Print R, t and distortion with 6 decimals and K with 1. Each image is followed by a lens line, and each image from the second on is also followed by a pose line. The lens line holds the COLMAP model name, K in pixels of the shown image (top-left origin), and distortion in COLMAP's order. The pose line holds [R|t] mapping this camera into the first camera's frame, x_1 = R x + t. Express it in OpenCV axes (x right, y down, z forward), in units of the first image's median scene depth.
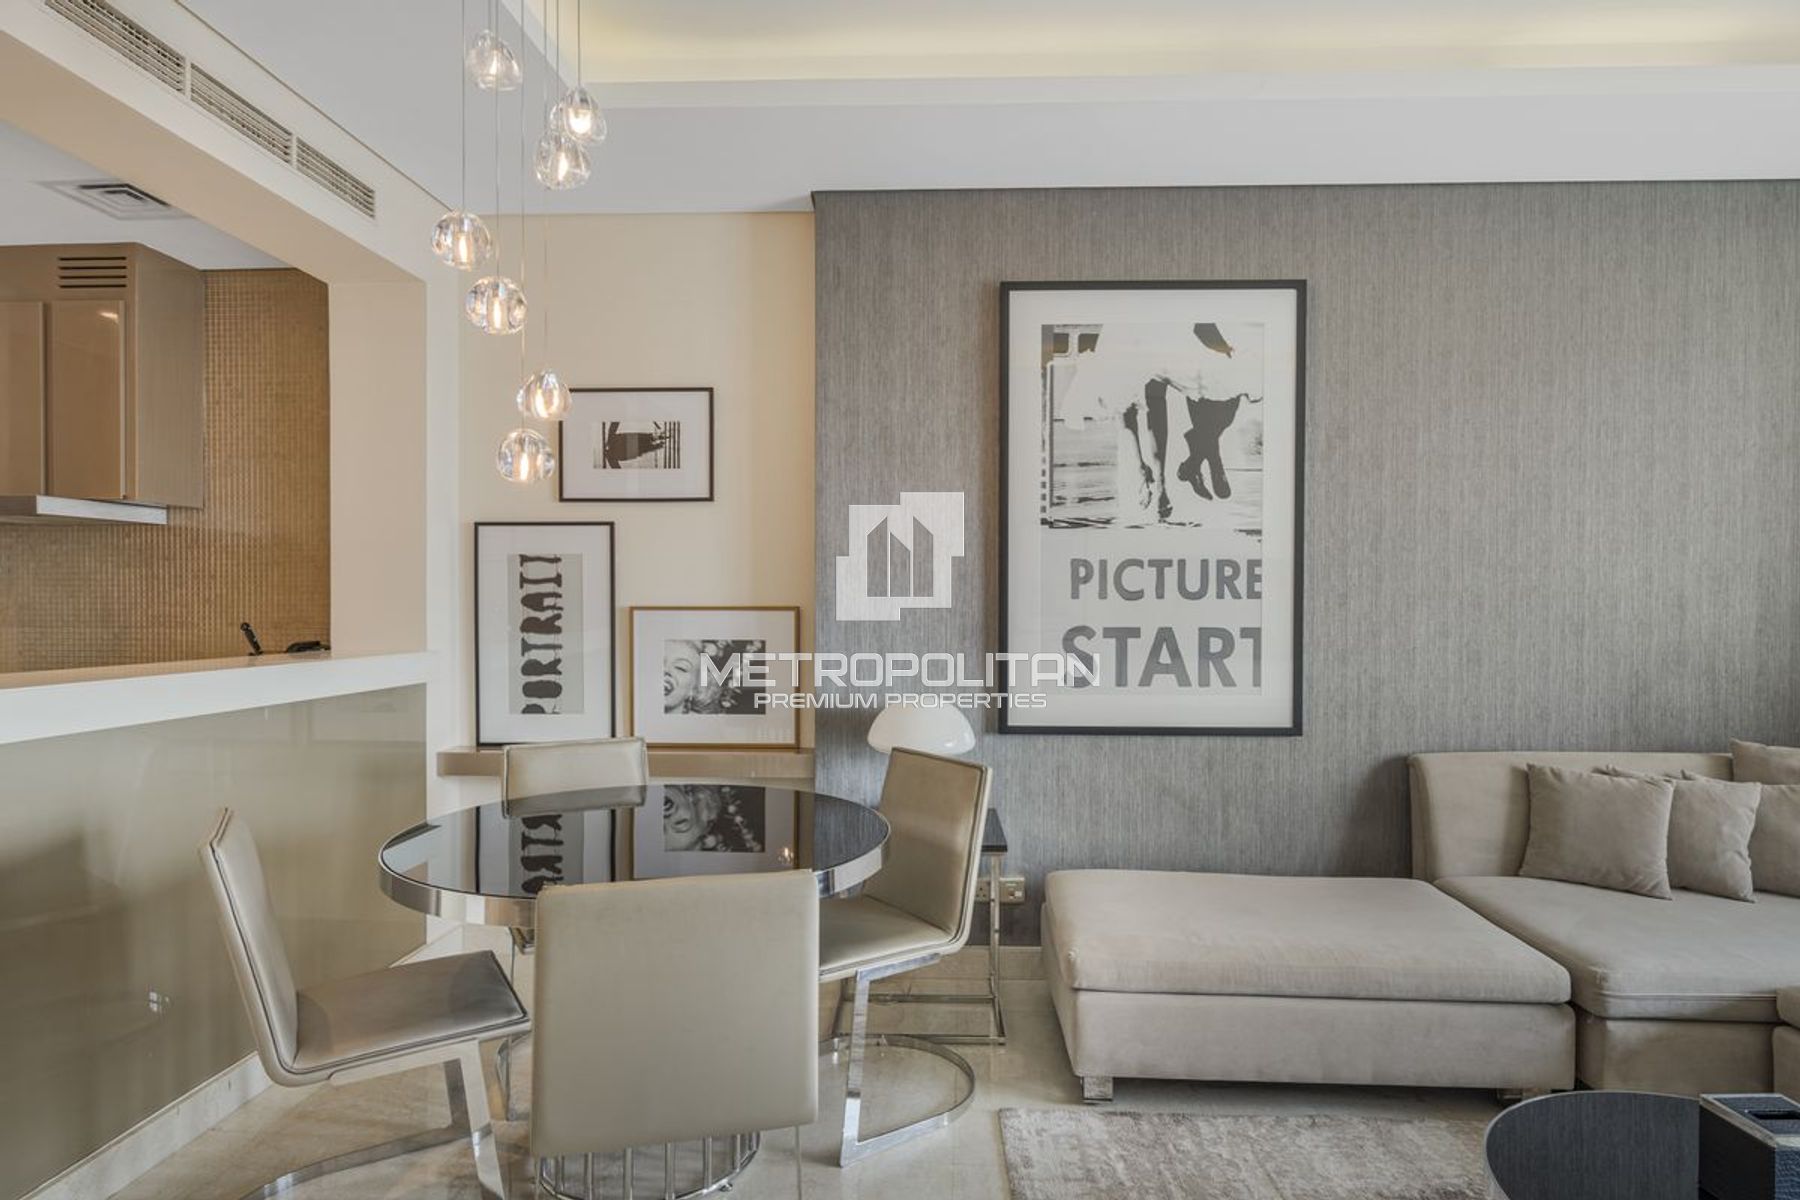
lens RADIAL K [[984.7, 0, 905.4], [0, 984.7, 610.7], [0, 0, 1]] dist [0.000344, 0.001265]
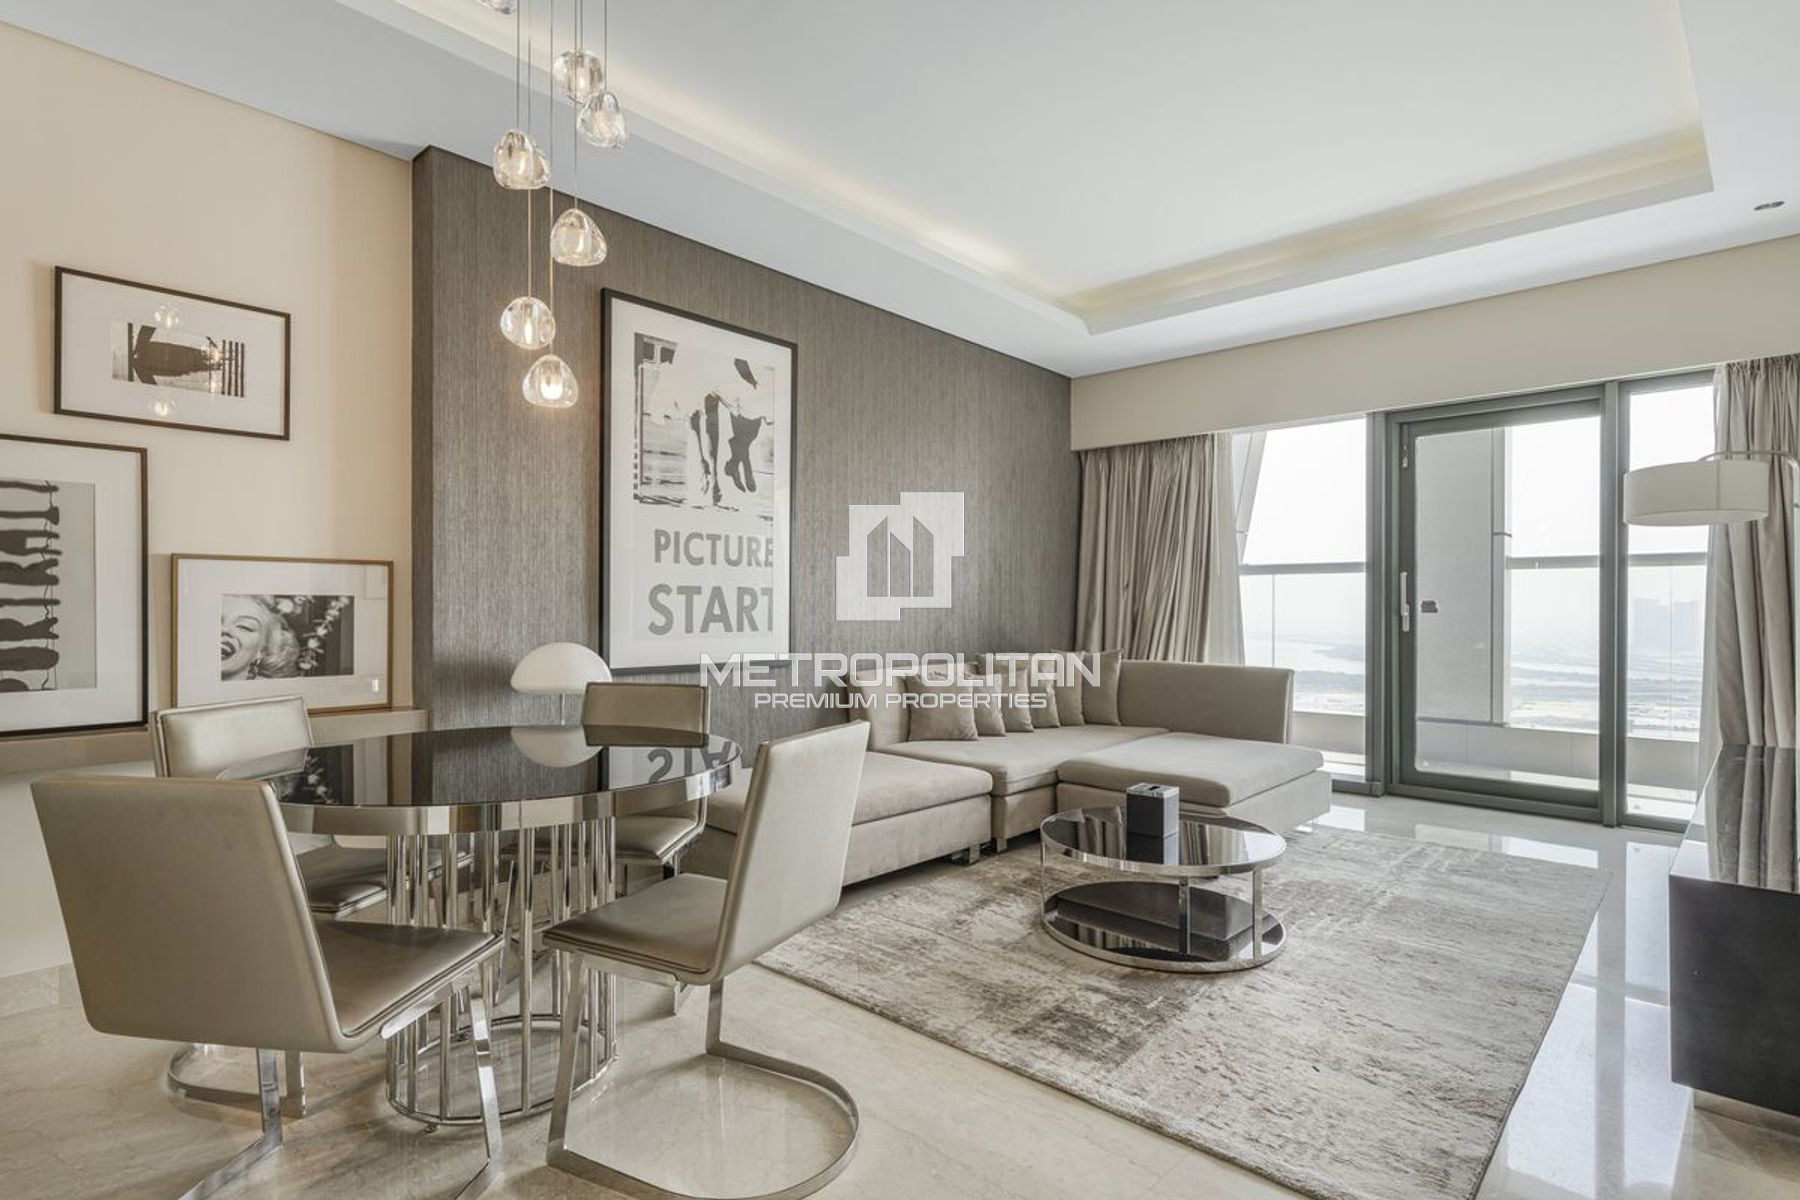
lens RADIAL K [[898.3, 0, 900.0], [0, 898.3, 600.0], [0, 0, 1]] dist [-0.001221, -0.000118]
pose [[0.645613, 0.004209, 0.763653, -0.485061], [0.002623, 0.999967, -0.007729, 0.044269], [-0.763660, 0.006993, 0.645580, 0.050671]]
